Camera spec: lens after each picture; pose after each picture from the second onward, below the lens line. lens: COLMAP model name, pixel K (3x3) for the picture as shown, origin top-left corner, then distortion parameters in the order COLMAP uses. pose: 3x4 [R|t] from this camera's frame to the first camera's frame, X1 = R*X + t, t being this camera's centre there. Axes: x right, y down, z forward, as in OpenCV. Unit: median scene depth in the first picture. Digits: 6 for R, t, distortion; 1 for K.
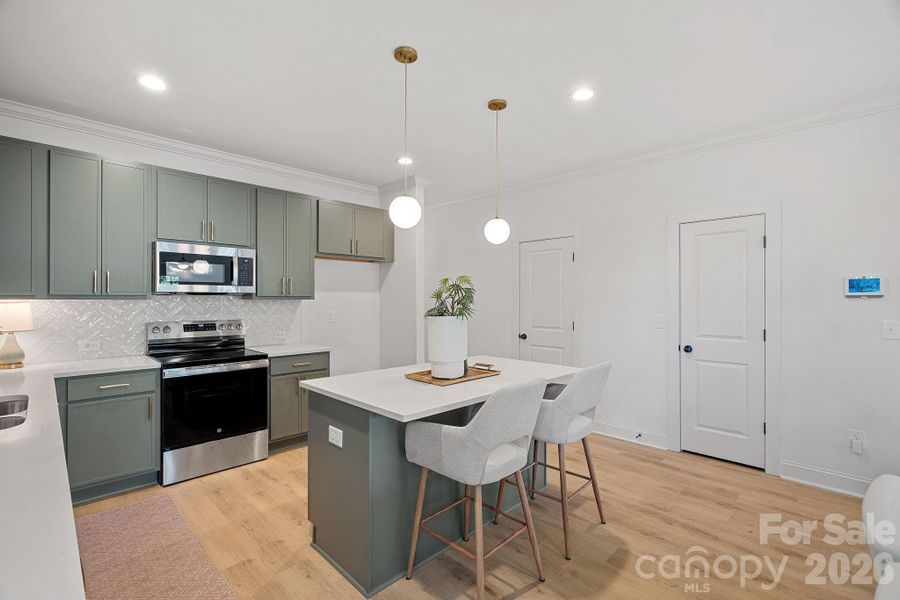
lens RADIAL K [[407.0, 0, 450.0], [0, 407.0, 300.0], [0, 0, 1]] dist [-0.001711, -0.000378]
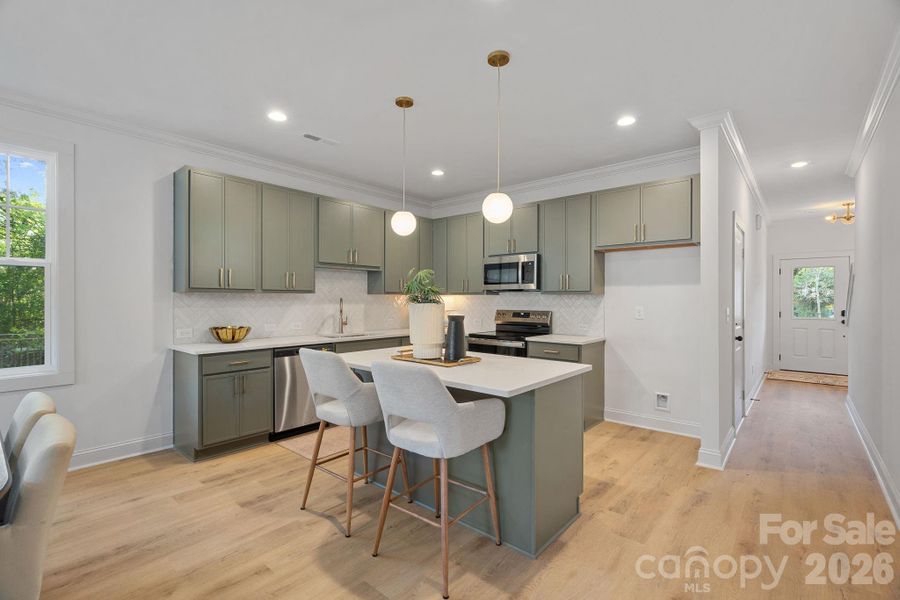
lens RADIAL K [[407.0, 0, 450.0], [0, 407.0, 300.0], [0, 0, 1]] dist [-0.001711, -0.000378]
pose [[0.078580, 0.002141, -0.996905, 0.943738], [-0.003774, 0.999991, 0.001850, 0.019500], [0.996901, 0.003617, 0.078588, 0.818850]]
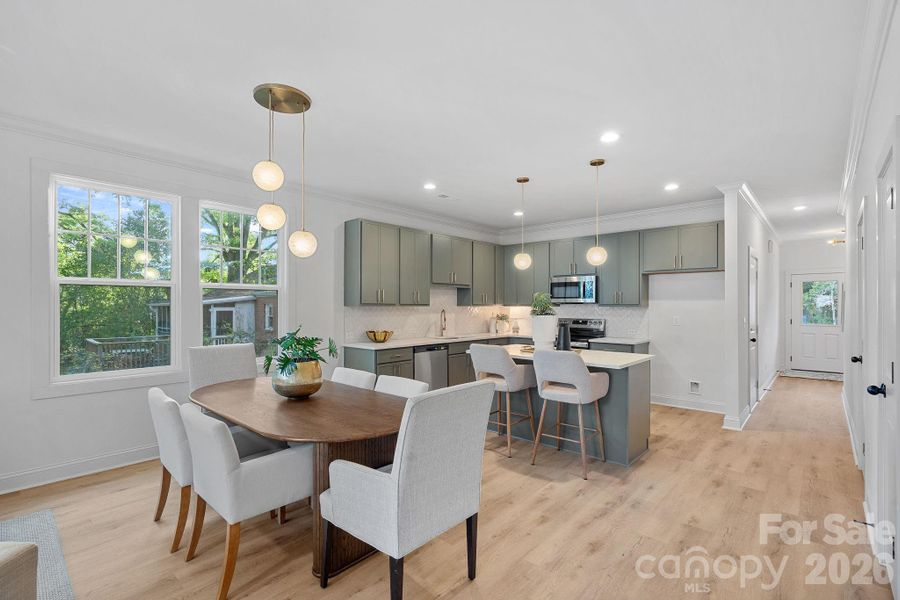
lens RADIAL K [[410.4, 0, 449.5], [0, 410.4, 305.4], [0, 0, 1]] dist [-0.000260, -0.000173]
pose [[0.053102, -0.001320, -0.998588, 1.433617], [-0.002795, 0.999995, -0.001471, -0.001486], [0.998585, 0.002869, 0.053098, 0.428389]]
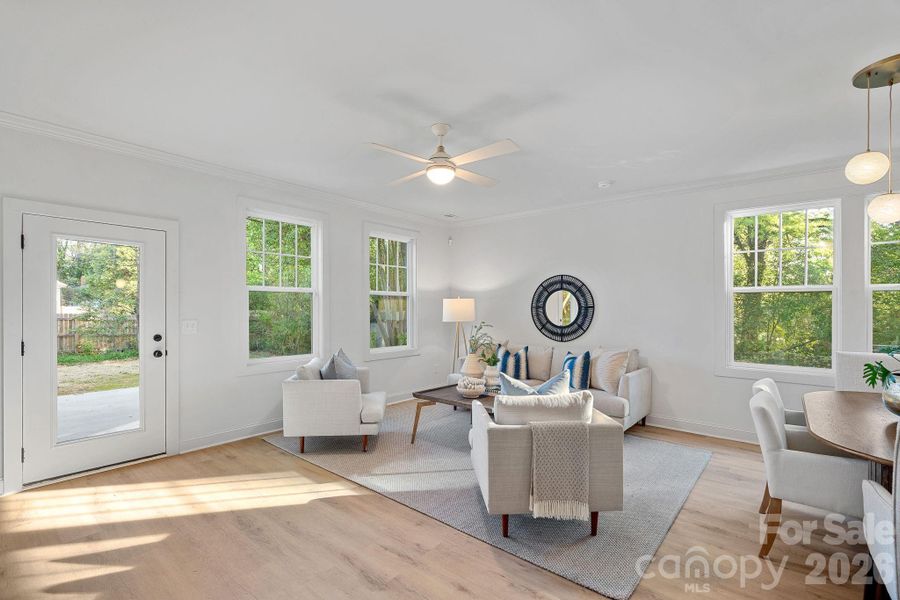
lens RADIAL K [[414.4, 0, 448.4], [0, 414.4, 307.2], [0, 0, 1]] dist [-0.001612, -0.000422]
pose [[-0.996197, -0.008508, -0.086708, 1.424714], [-0.008538, 0.999964, -0.000021, 0.002129], [0.086705, 0.000719, -0.996234, 0.838751]]
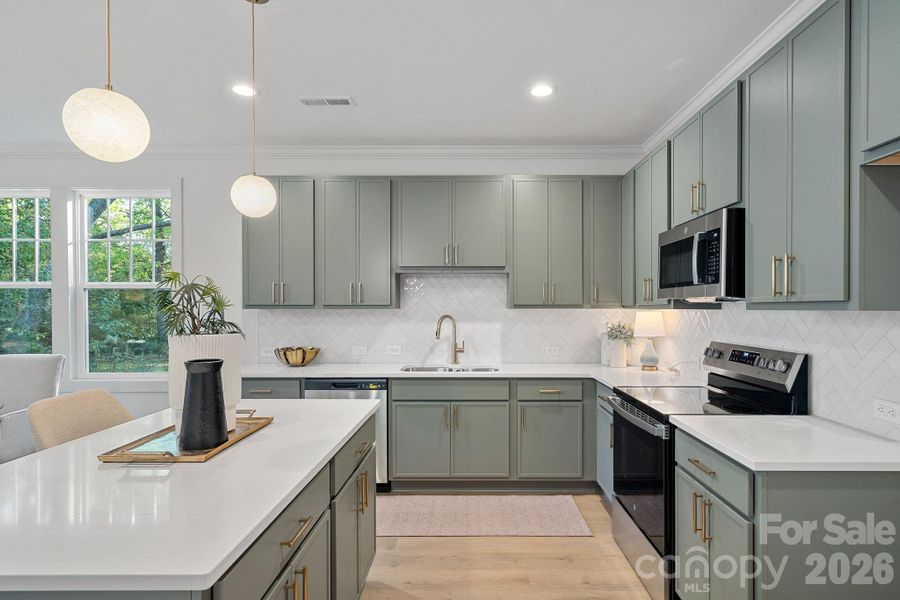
lens RADIAL K [[472.9, 0, 474.7], [0, 472.9, 314.5], [0, 0, 1]] dist [-0.001764, -0.000325]
pose [[-0.696570, 0.008049, -0.717444, 0.183858], [-0.001681, 0.999916, 0.012850, -0.001856], [0.717487, 0.010157, -0.696498, 1.512895]]
